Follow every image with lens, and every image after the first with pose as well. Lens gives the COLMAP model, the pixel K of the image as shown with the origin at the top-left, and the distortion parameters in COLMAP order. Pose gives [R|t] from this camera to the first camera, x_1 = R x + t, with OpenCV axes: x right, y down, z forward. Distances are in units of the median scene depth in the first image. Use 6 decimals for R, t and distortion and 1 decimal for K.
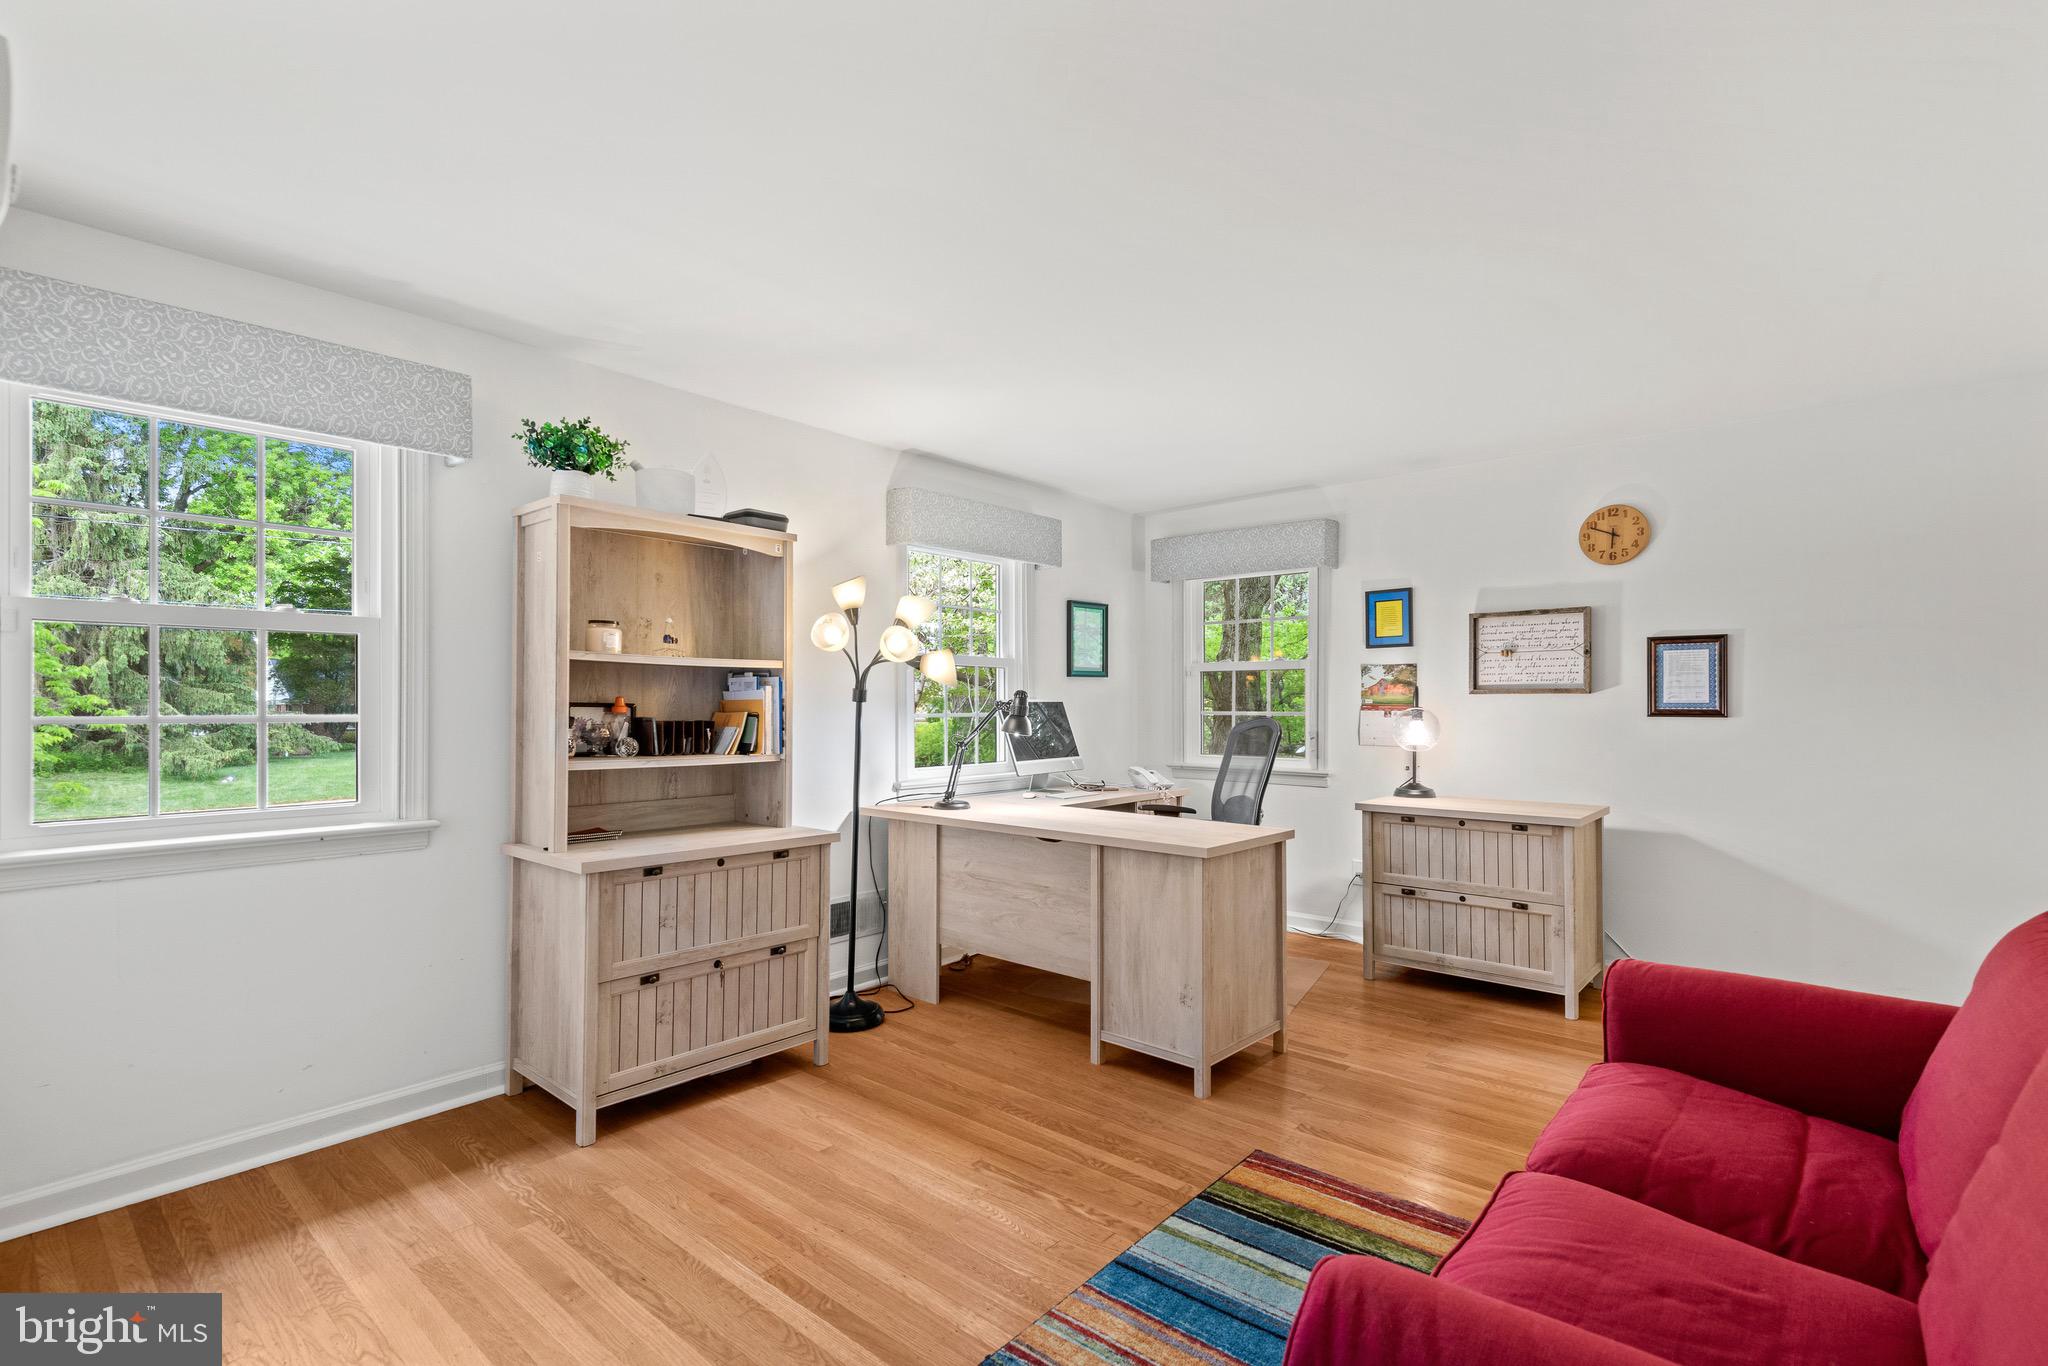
lens RADIAL K [[941.2, 0, 1024.0], [0, 941.2, 683.0], [0, 0, 1]] dist [0.025856, -0.011567]
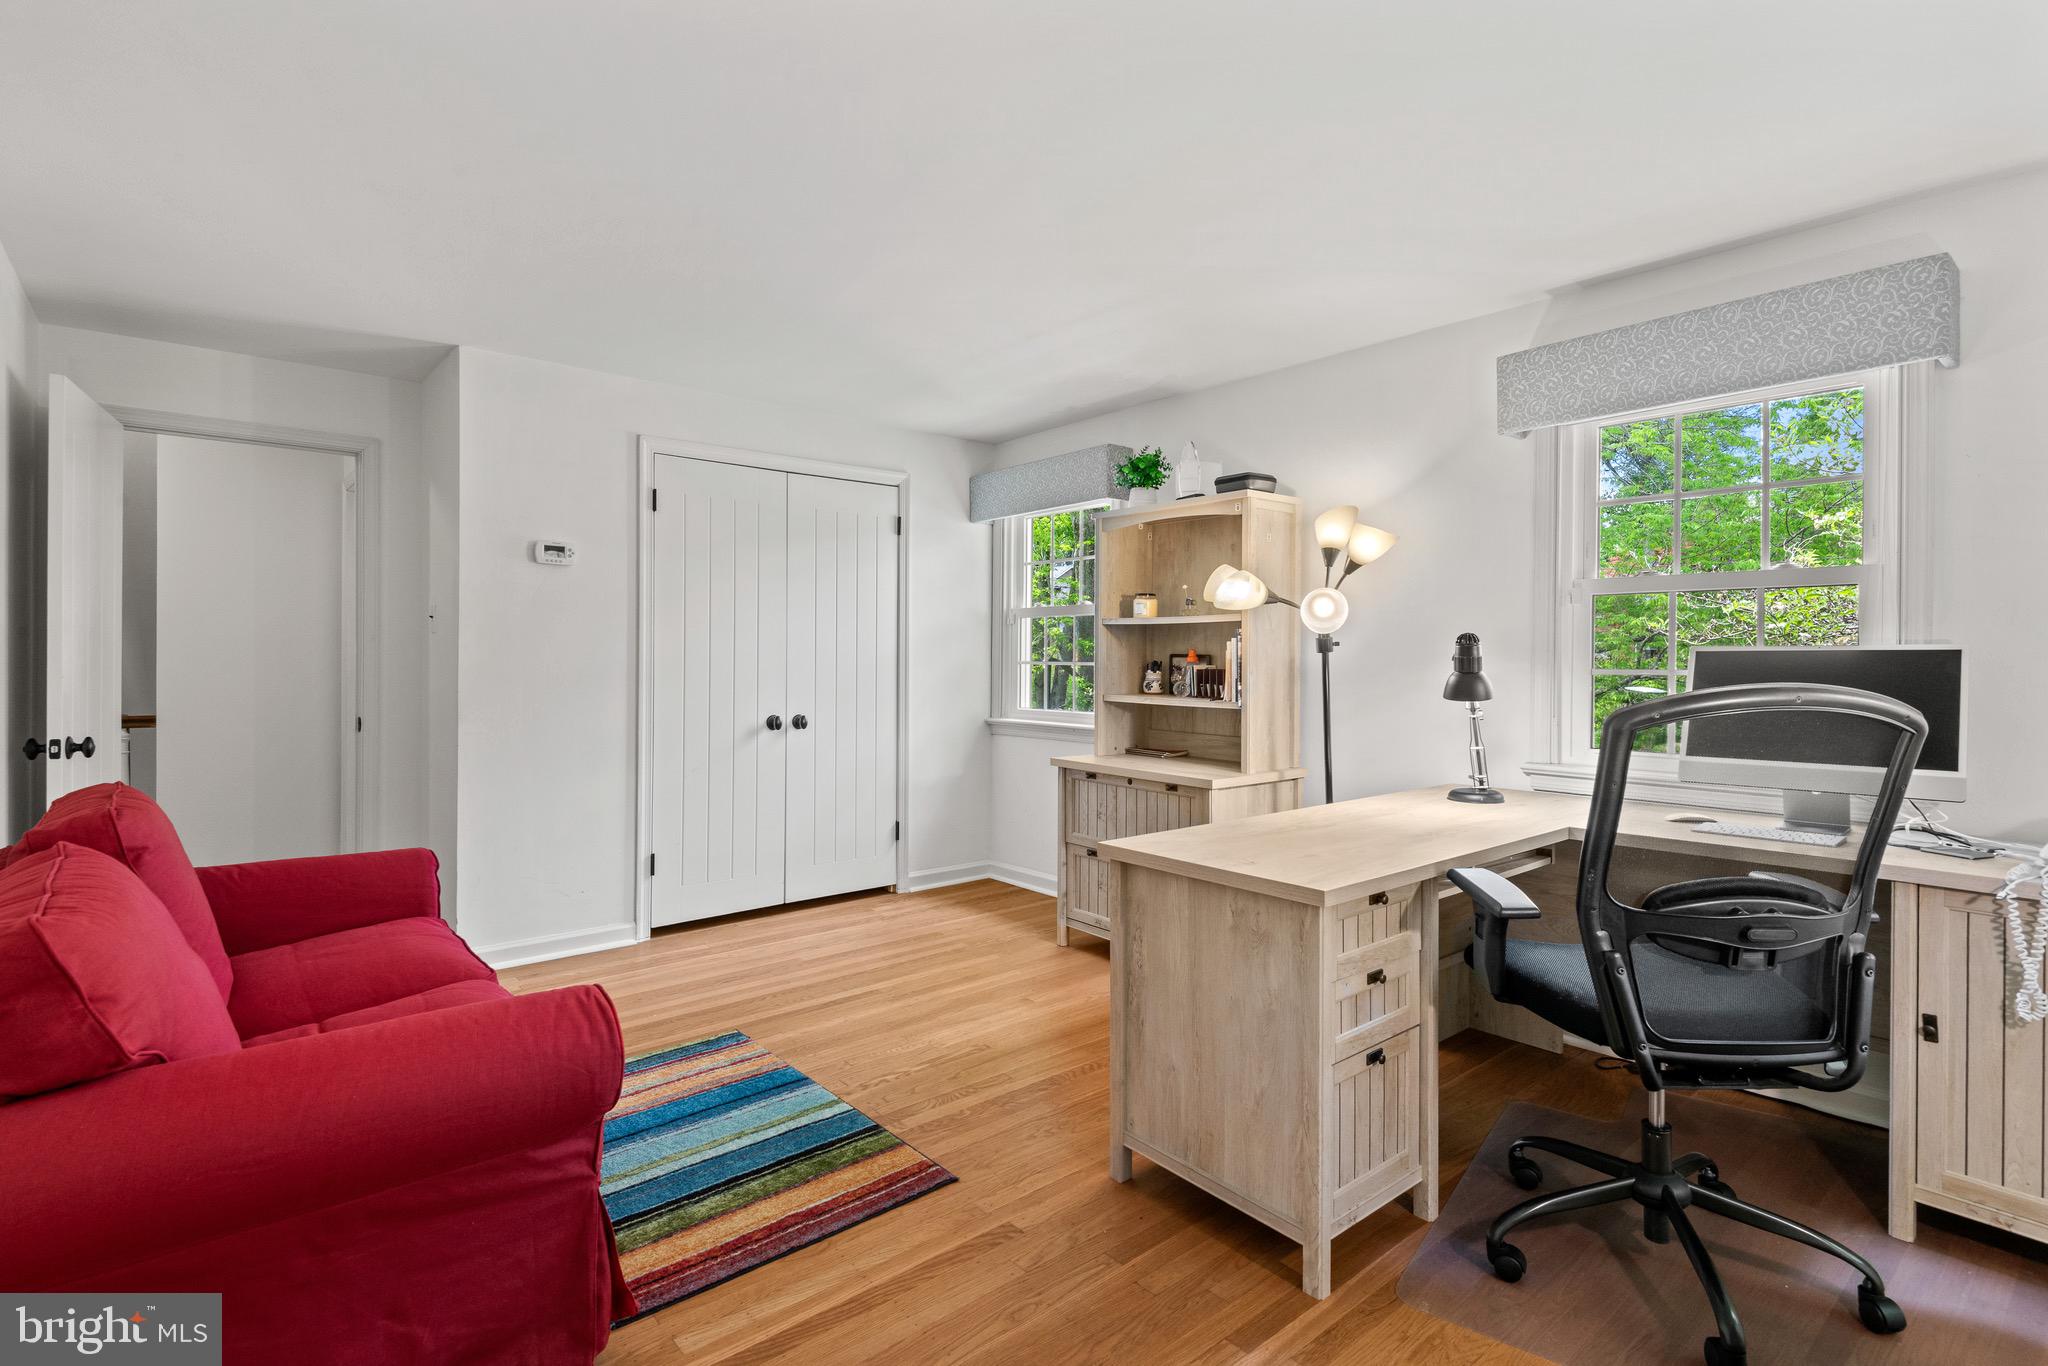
lens RADIAL K [[960.4, 0, 1023.3], [0, 960.4, 676.2], [0, 0, 1]] dist [0.027254, -0.000217]
pose [[-0.126567, 0.019641, -0.991764, 1.105713], [0.006104, 0.999800, 0.019022, 0.031121], [0.991939, -0.003646, -0.126662, 1.192250]]
